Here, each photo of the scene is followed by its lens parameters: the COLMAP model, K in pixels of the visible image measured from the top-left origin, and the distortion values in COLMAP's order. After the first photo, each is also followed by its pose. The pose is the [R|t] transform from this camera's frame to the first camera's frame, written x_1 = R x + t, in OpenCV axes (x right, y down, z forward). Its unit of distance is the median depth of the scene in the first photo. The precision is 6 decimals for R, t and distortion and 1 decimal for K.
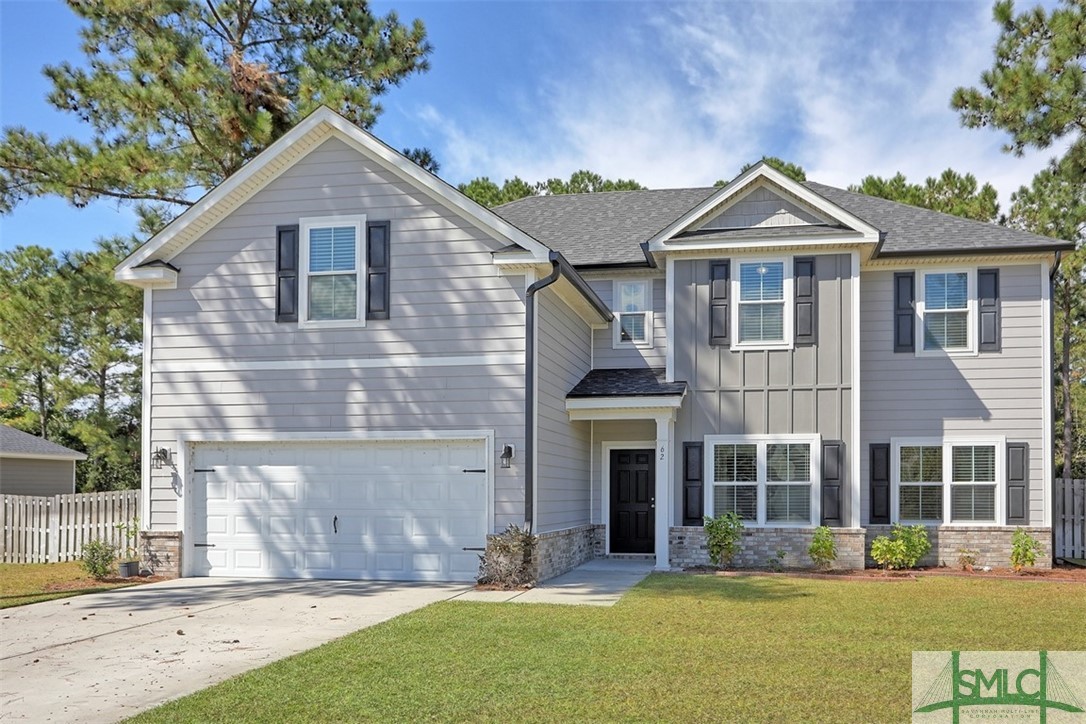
lens RADIAL K [[905.1, 0, 610.5], [0, 905.1, 427.5], [0, 0, 1]] dist [0.030756, 0.010928]
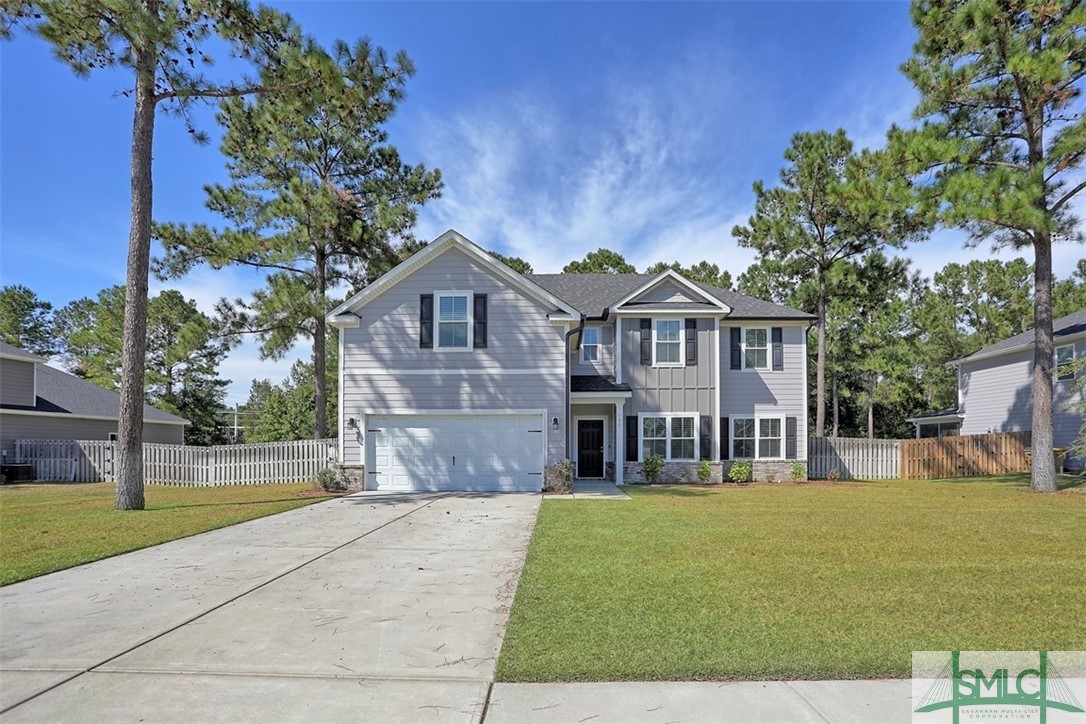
lens RADIAL K [[568.9, 0, 552.9], [0, 568.9, 406.5], [0, 0, 1]] dist [-0.043718, 0.019968]
pose [[0.989692, 0.008149, 0.142983, -0.234952], [-0.008265, 0.999966, 0.000217, -0.002502], [-0.142977, -0.001396, 0.989725, -0.126575]]
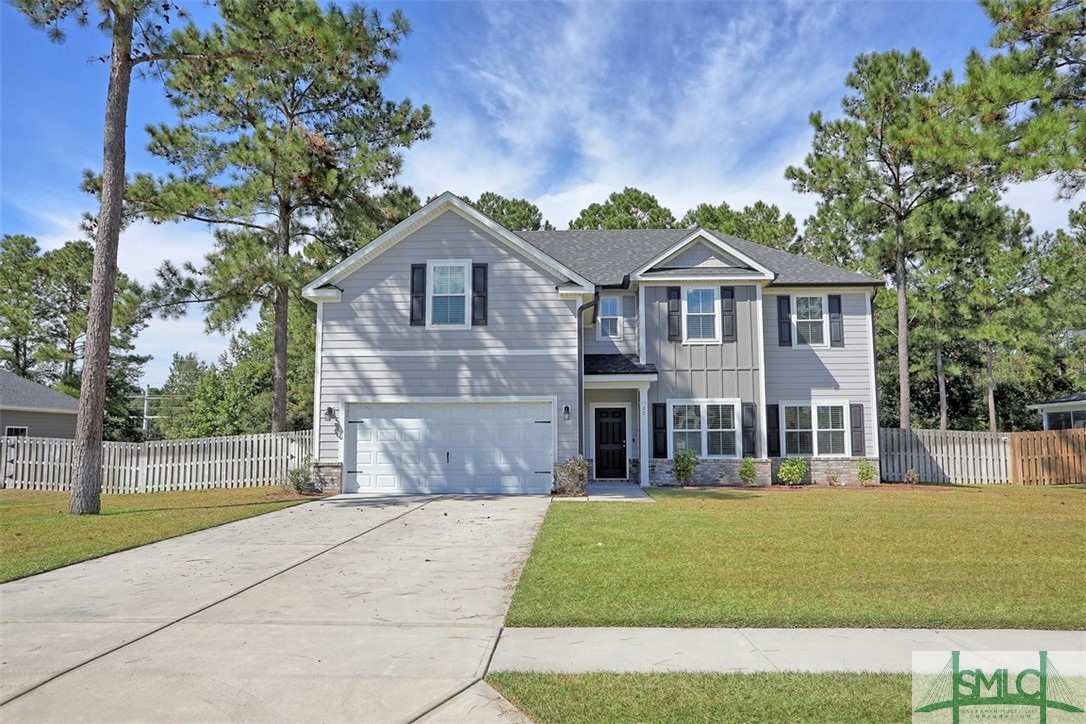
lens RADIAL K [[762.3, 0, 546.4], [0, 762.3, 307.0], [0, 0, 1]] dist [0.007432, 0.004085]
pose [[0.993626, 0.016176, 0.111564, -0.247999], [-0.004507, 0.994561, -0.104063, -0.011078], [-0.112641, 0.102896, 0.988294, -0.281353]]
